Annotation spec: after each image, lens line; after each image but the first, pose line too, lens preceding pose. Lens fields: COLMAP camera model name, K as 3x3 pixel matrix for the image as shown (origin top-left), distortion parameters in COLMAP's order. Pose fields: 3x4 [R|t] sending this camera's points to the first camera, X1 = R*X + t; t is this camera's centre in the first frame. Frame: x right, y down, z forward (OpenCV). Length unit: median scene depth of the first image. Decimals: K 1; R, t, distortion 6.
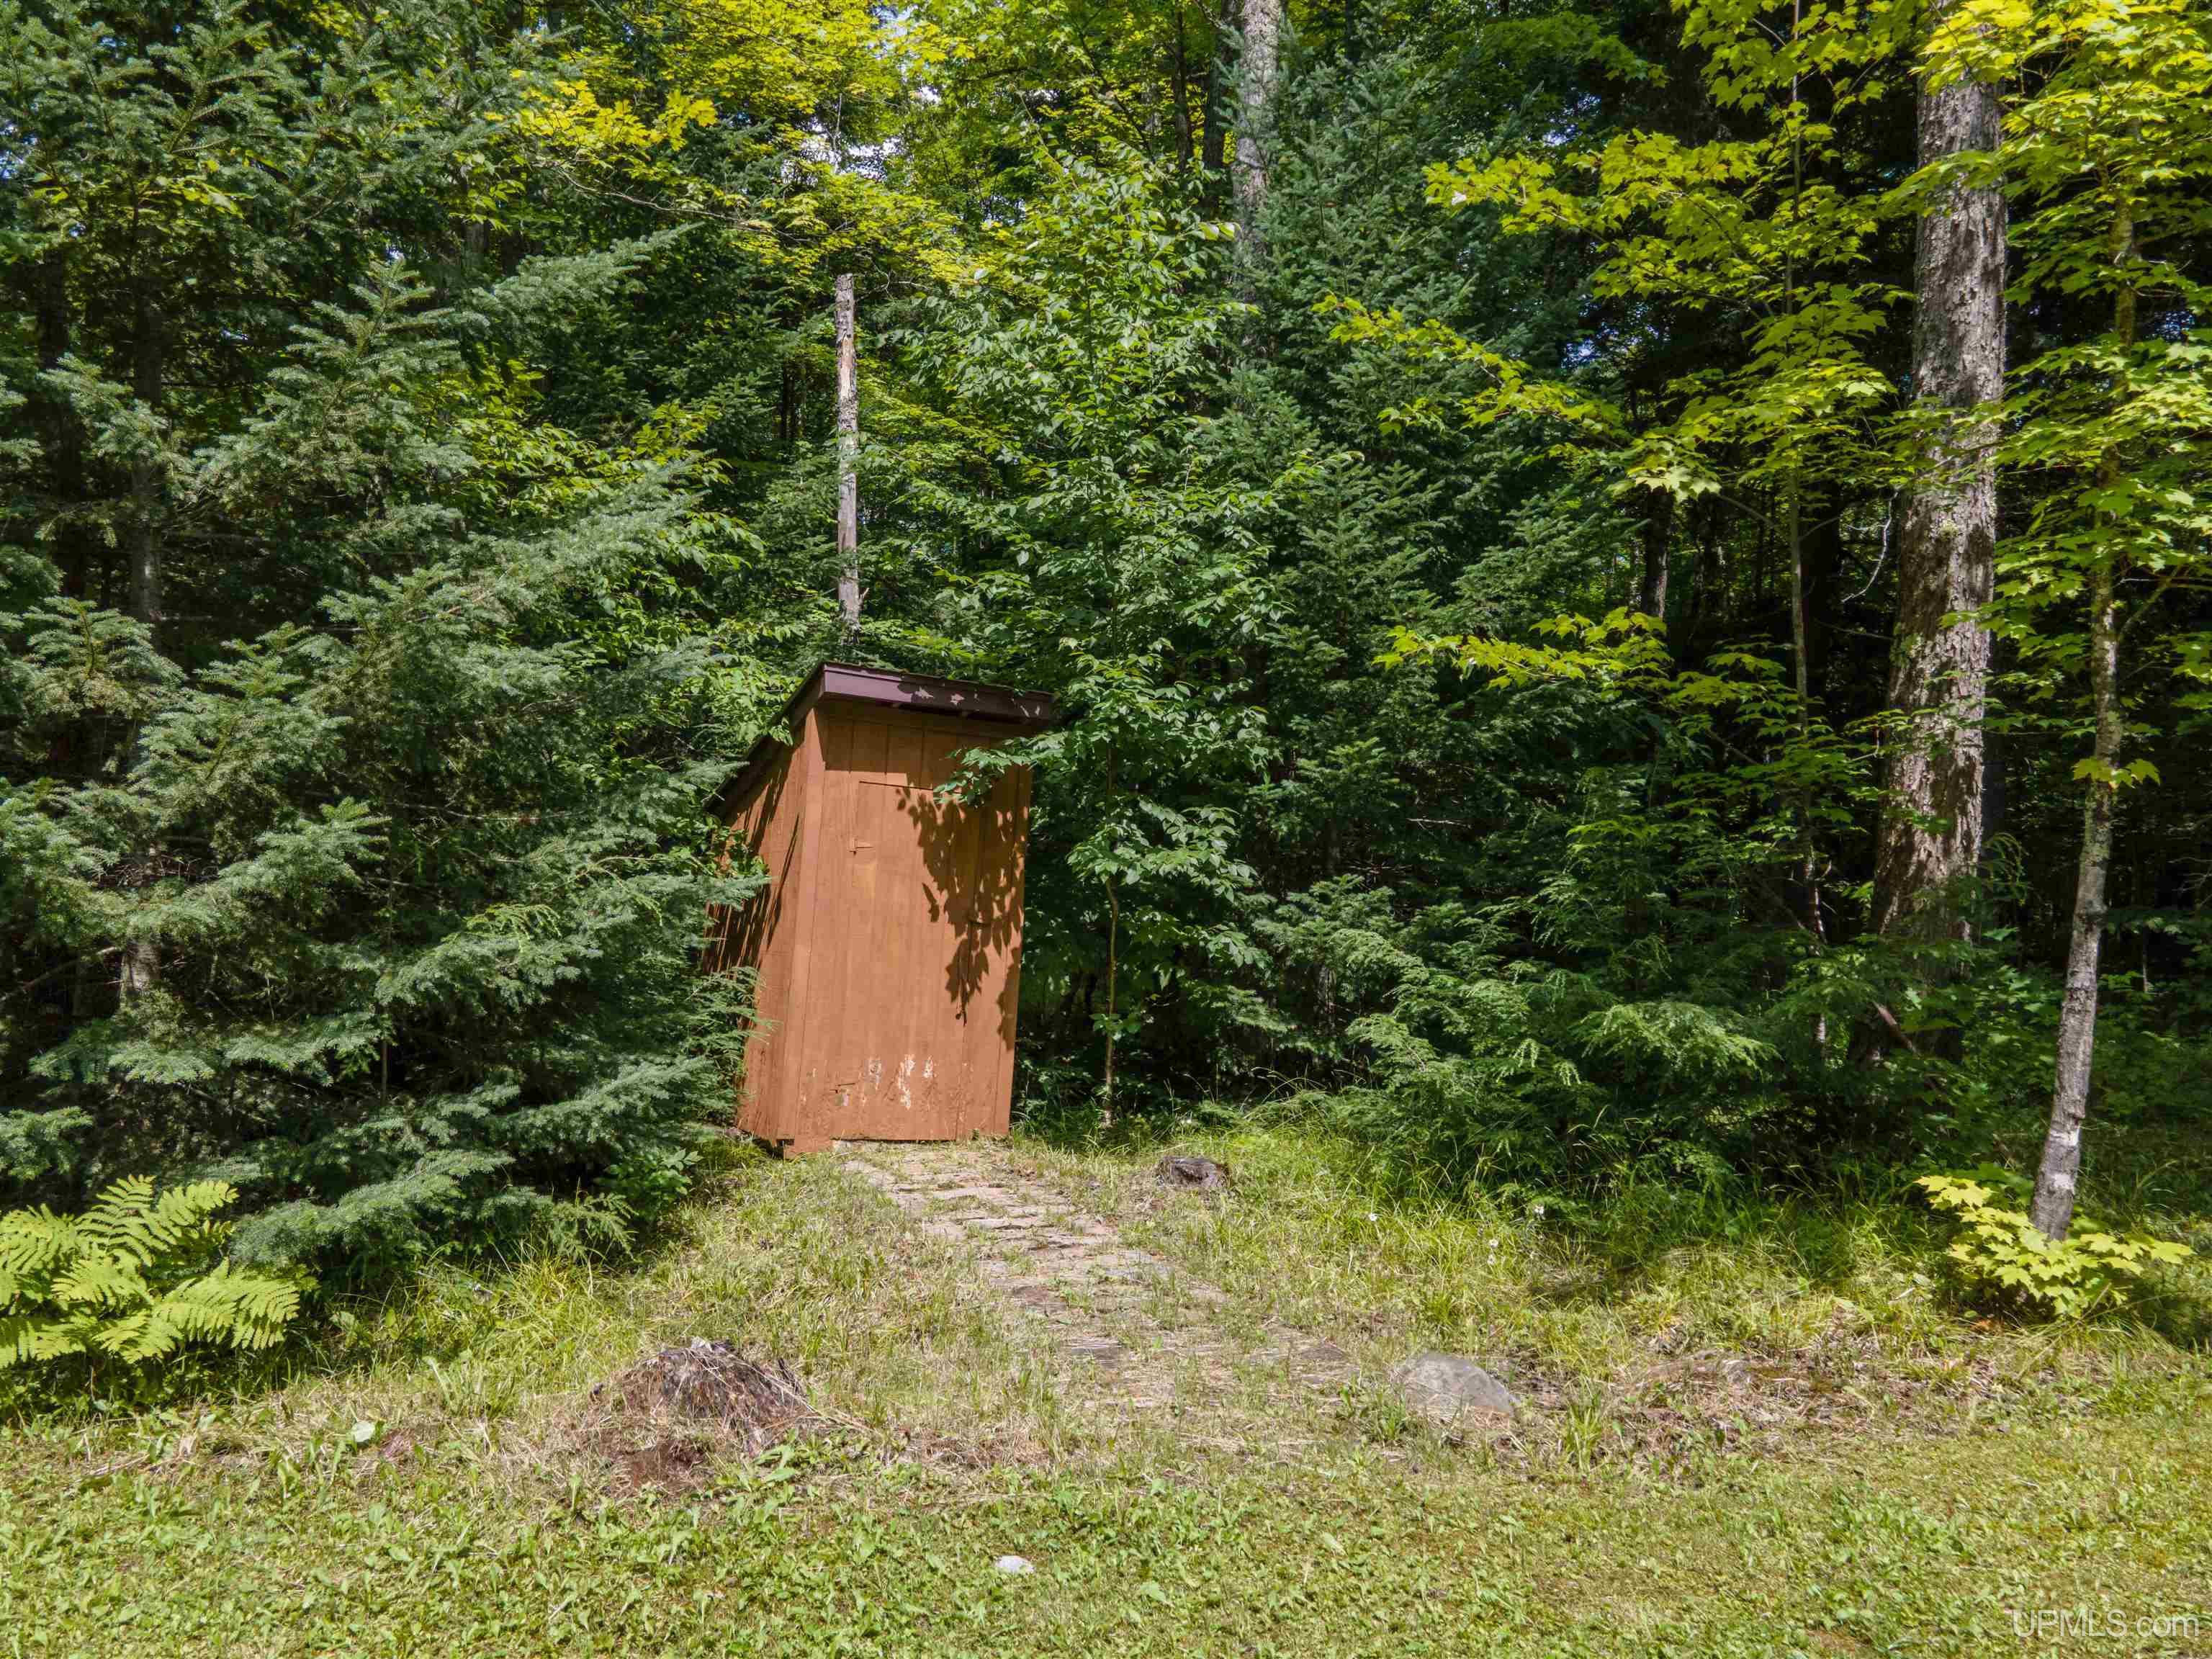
lens RADIAL K [[1549.8, 0, 1106.5], [0, 1549.8, 778.7], [0, 0, 1]] dist [0.080079, 0.001917]
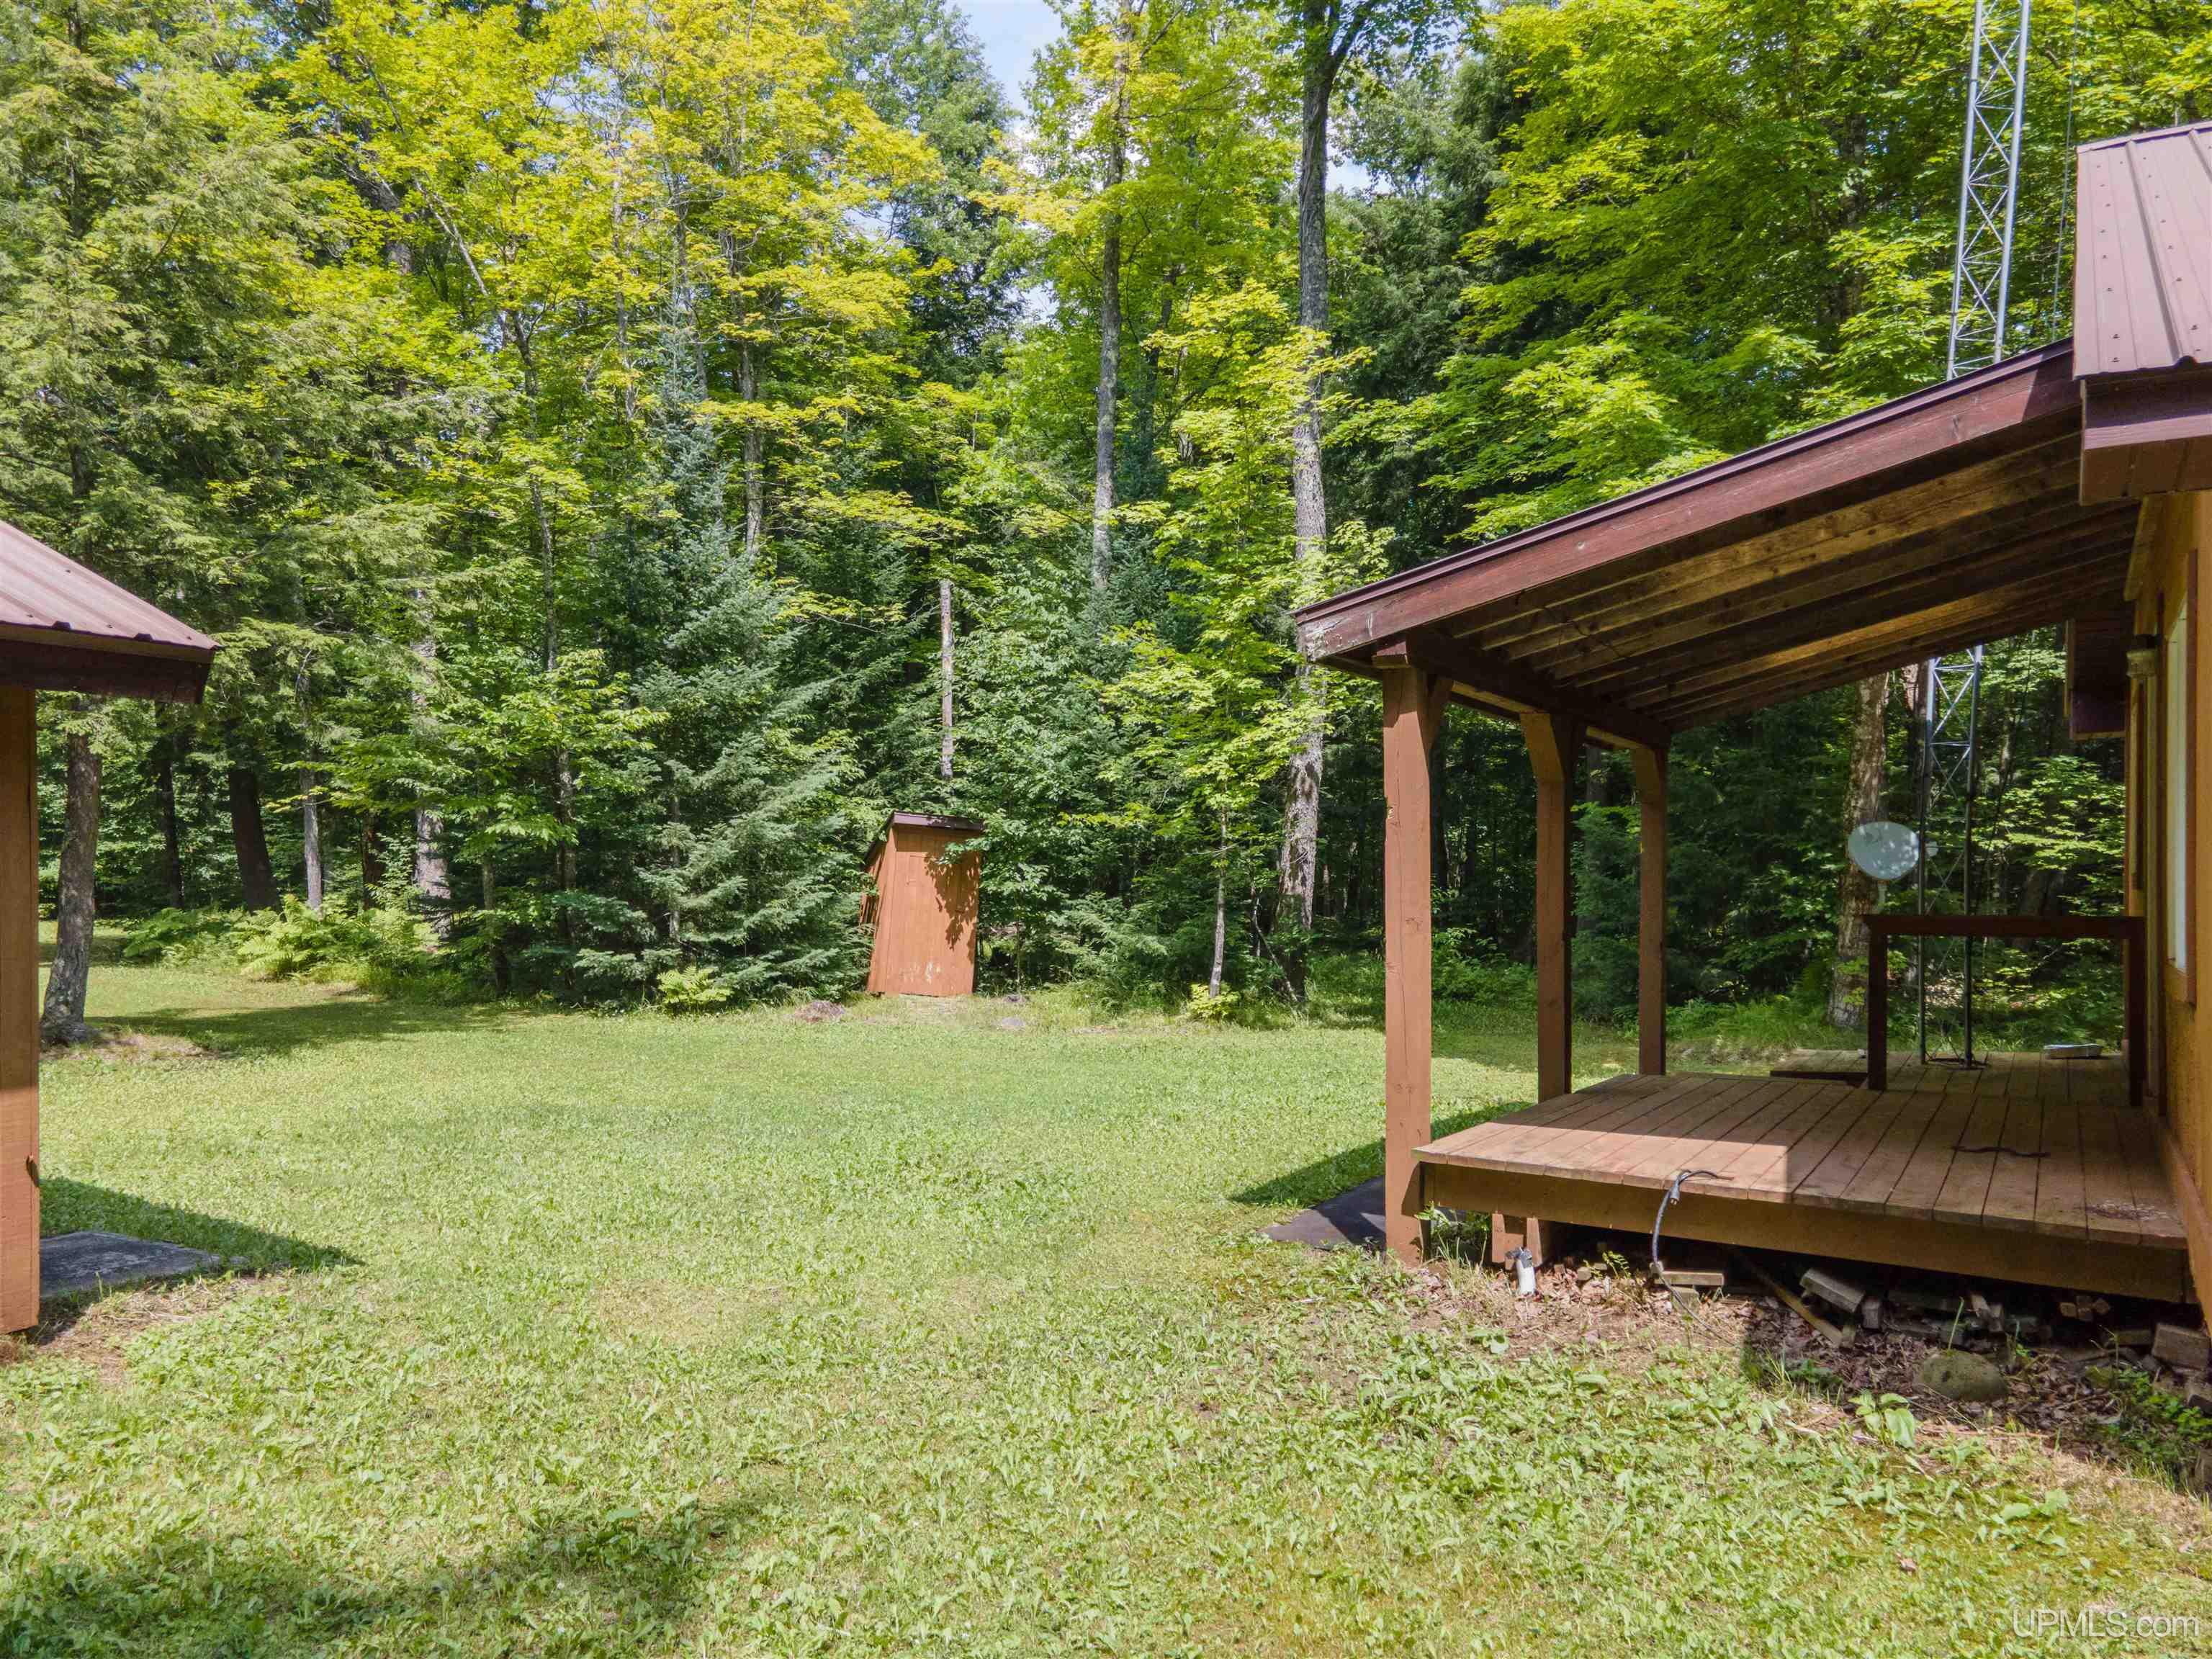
lens RADIAL K [[1564.5, 0, 1106.0], [0, 1564.5, 829.5], [0, 0, 1]] dist [0.002063, 0.001443]
pose [[0.985391, -0.008101, -0.170115, 0.777242], [0.010569, 0.999852, 0.013606, -0.096250], [0.169980, -0.015206, 0.985330, -1.921566]]
